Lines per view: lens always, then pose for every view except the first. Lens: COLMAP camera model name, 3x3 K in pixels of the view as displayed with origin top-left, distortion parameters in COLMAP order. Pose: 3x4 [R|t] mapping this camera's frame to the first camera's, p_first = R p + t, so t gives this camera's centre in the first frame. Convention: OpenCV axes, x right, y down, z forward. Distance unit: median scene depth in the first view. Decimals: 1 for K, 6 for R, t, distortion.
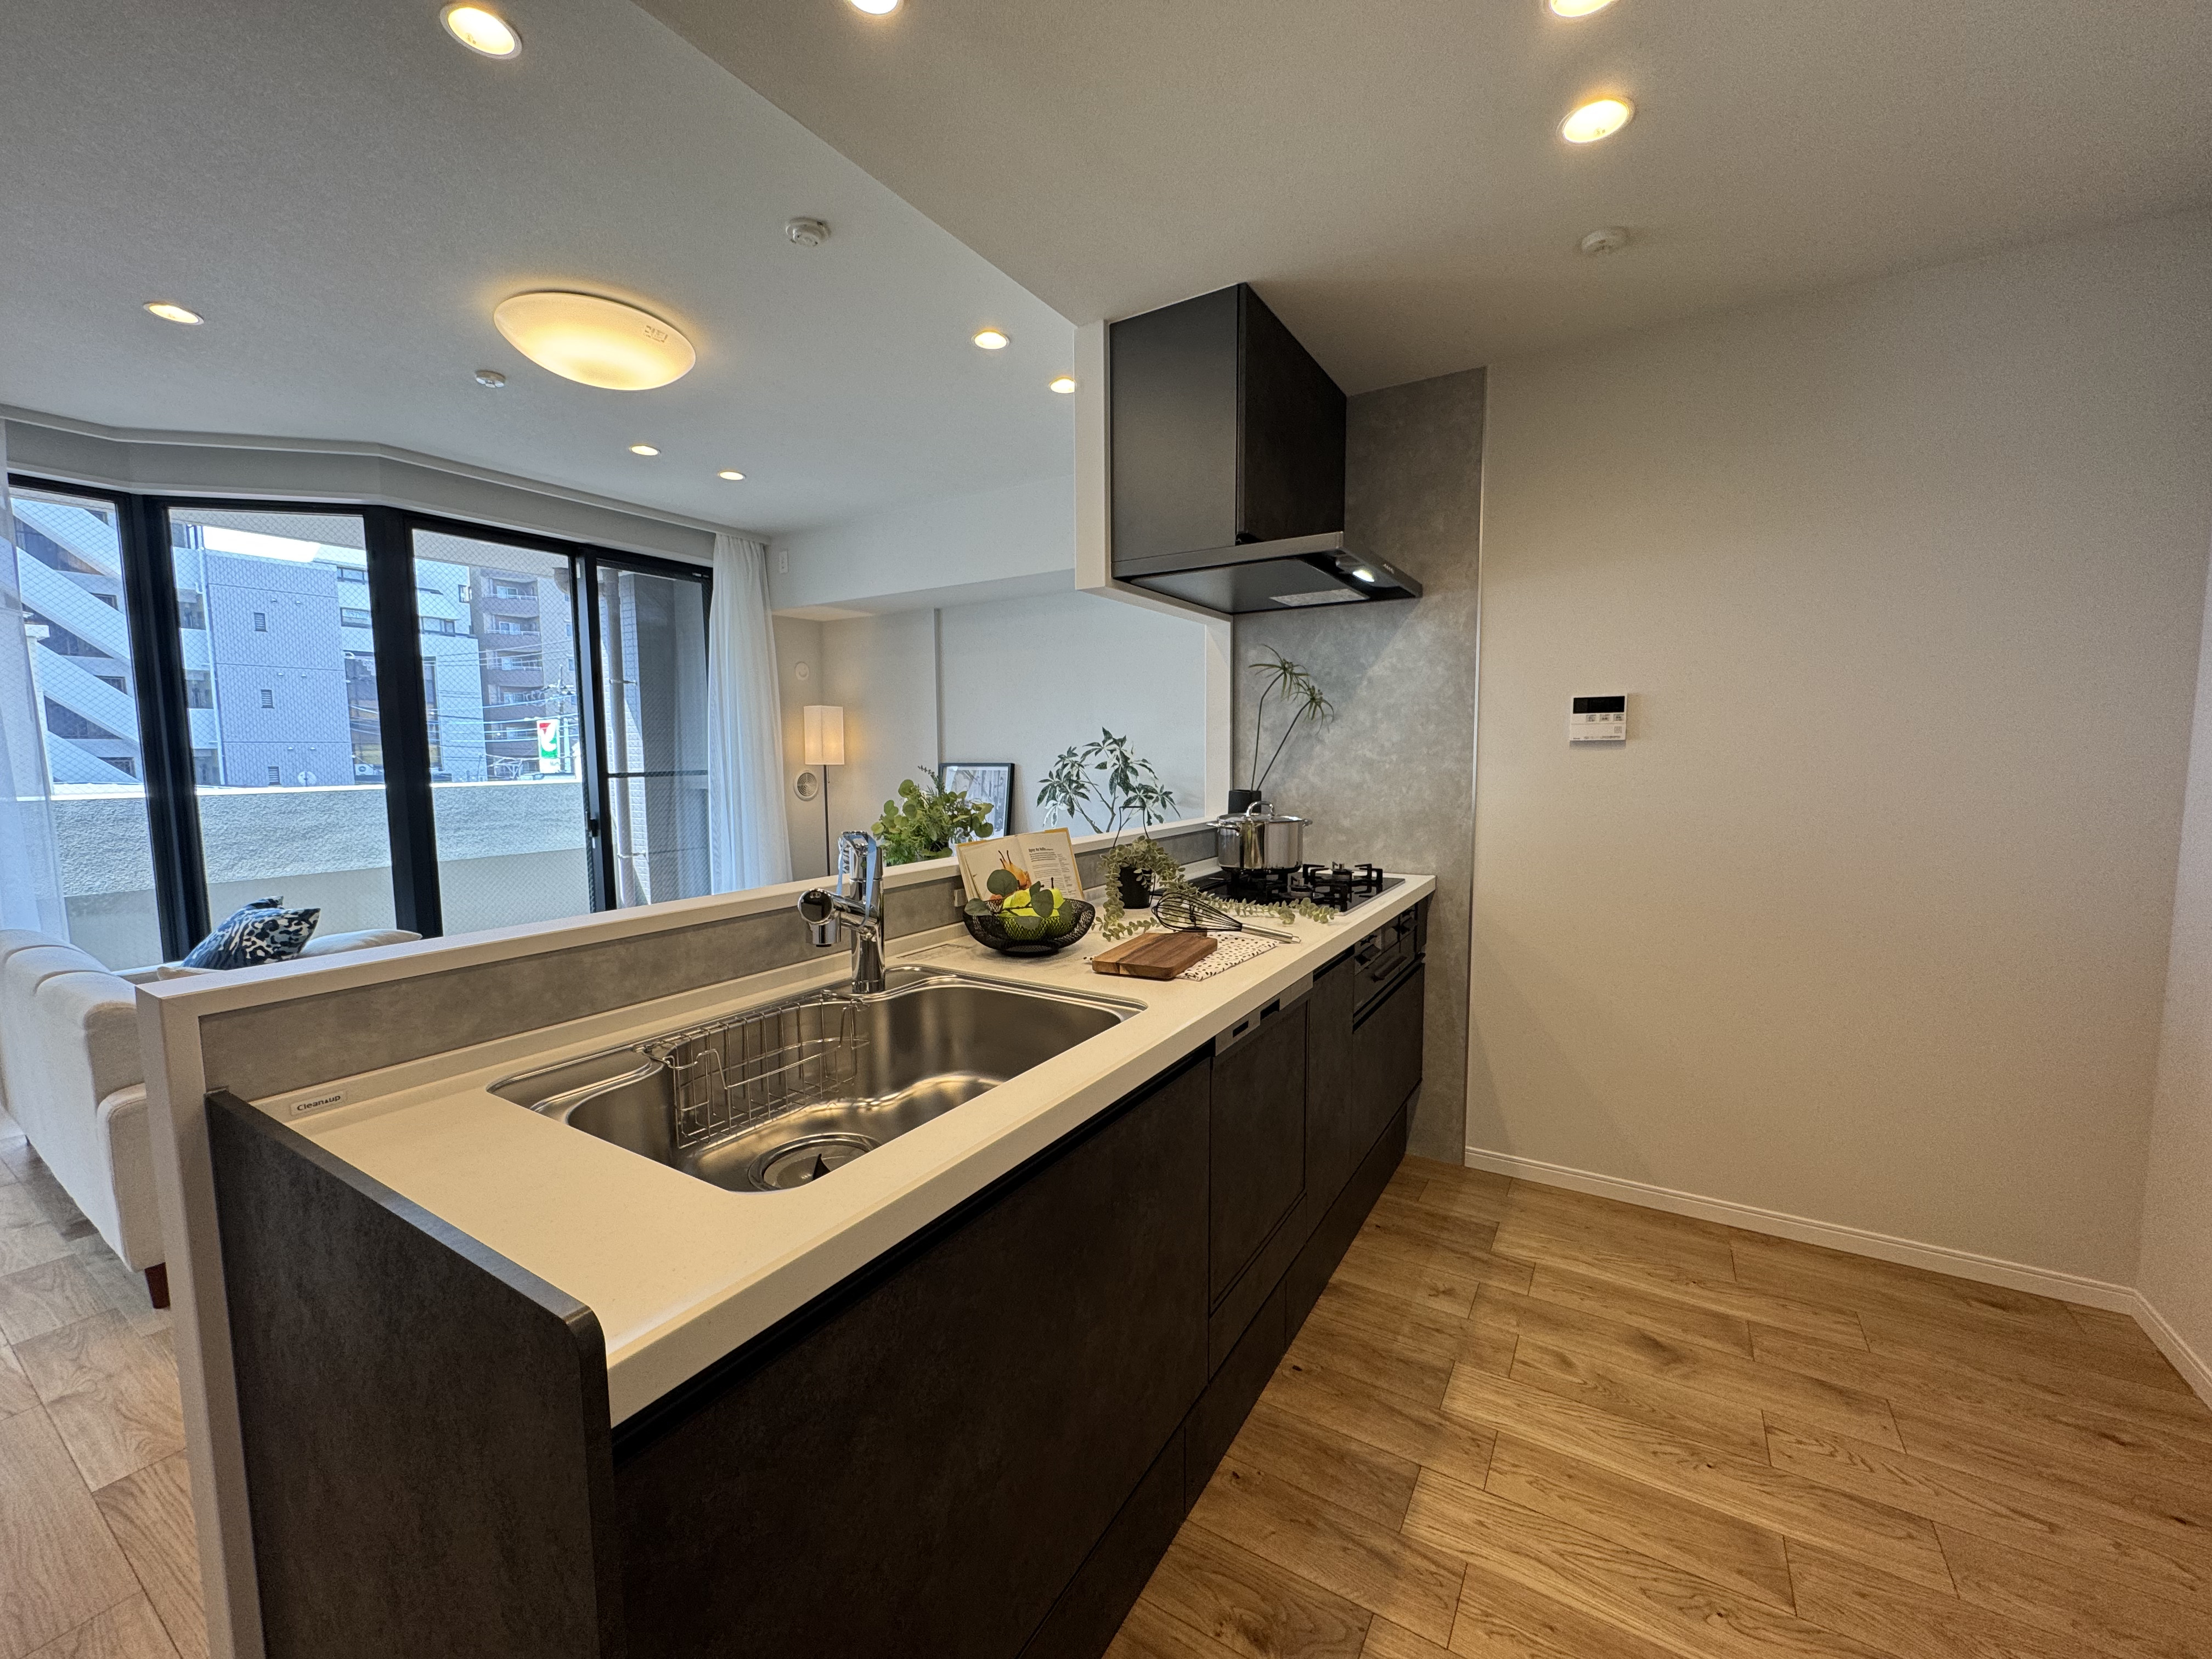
lens RADIAL K [[884.0, 0, 1102.8], [0, 884.0, 832.0], [0, 0, 1]] dist [-0.003427, 0.000594]
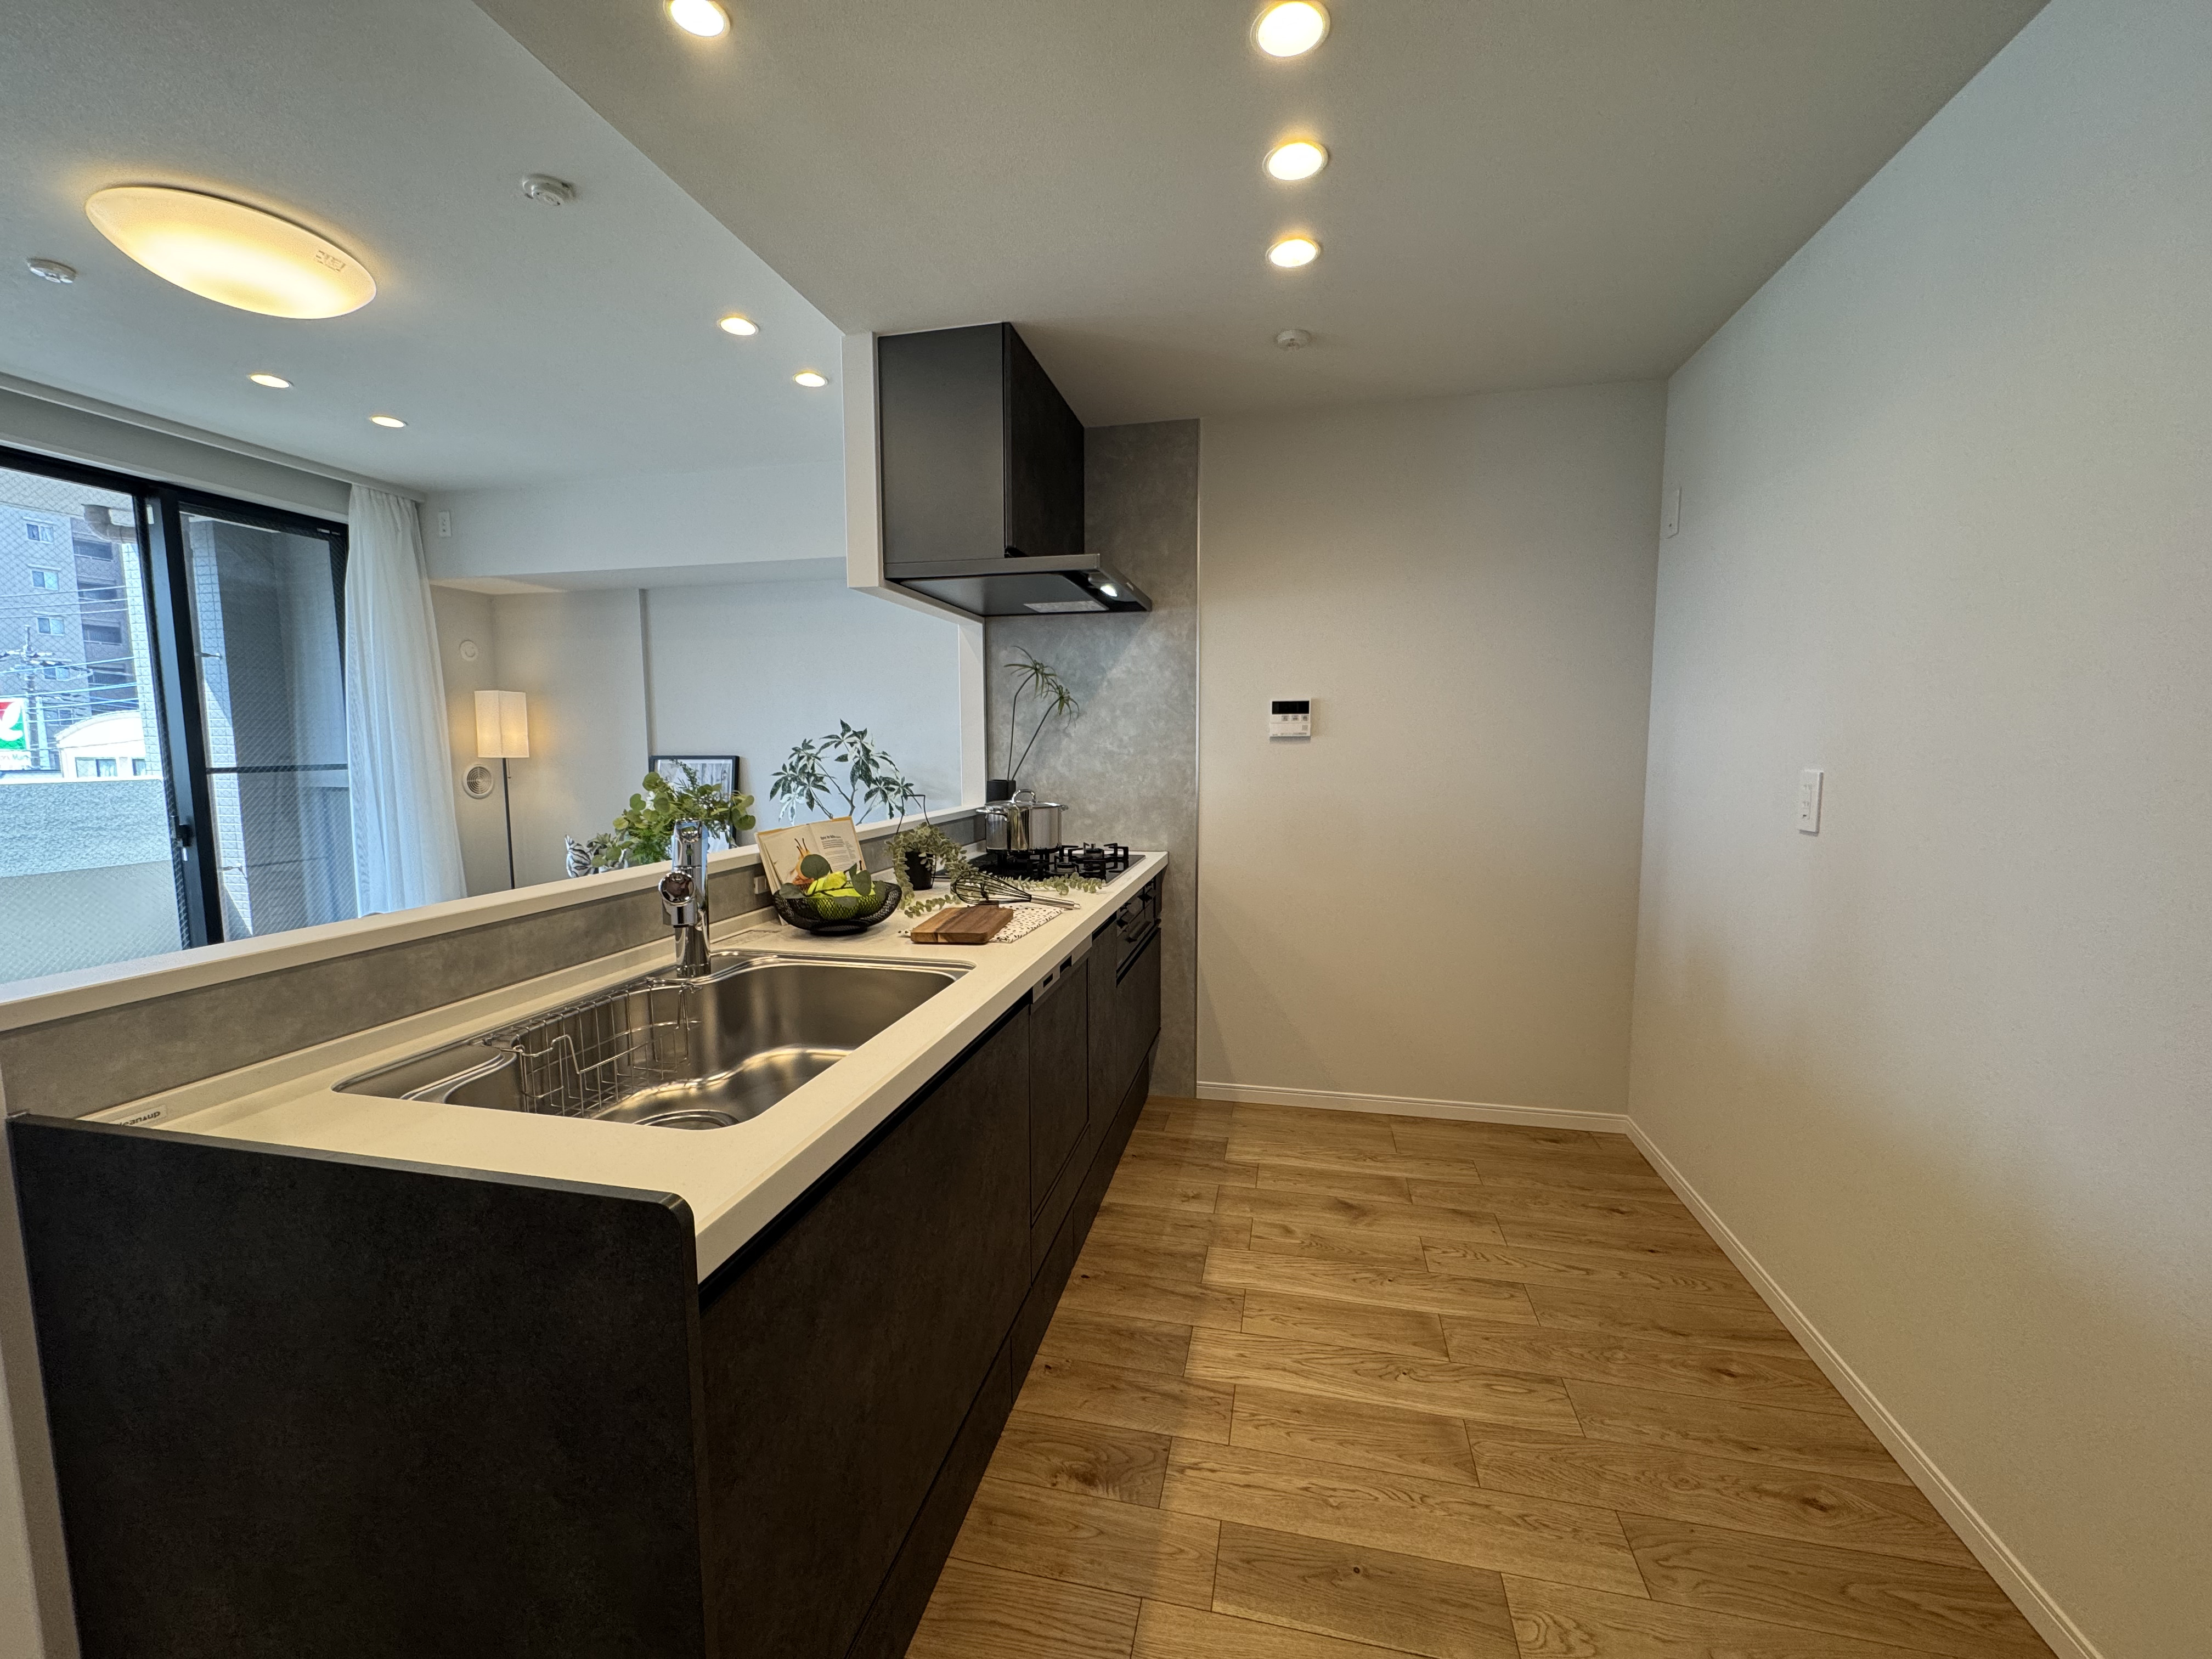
lens RADIAL K [[884.0, 0, 1106.8], [0, 884.0, 831.8], [0, 0, 1]] dist [-0.003427, 0.000594]
pose [[0.943760, -0.027962, 0.329446, -0.080586], [0.025756, 0.999607, 0.011060, 0.008043], [-0.329626, -0.001953, 0.944110, -0.069991]]
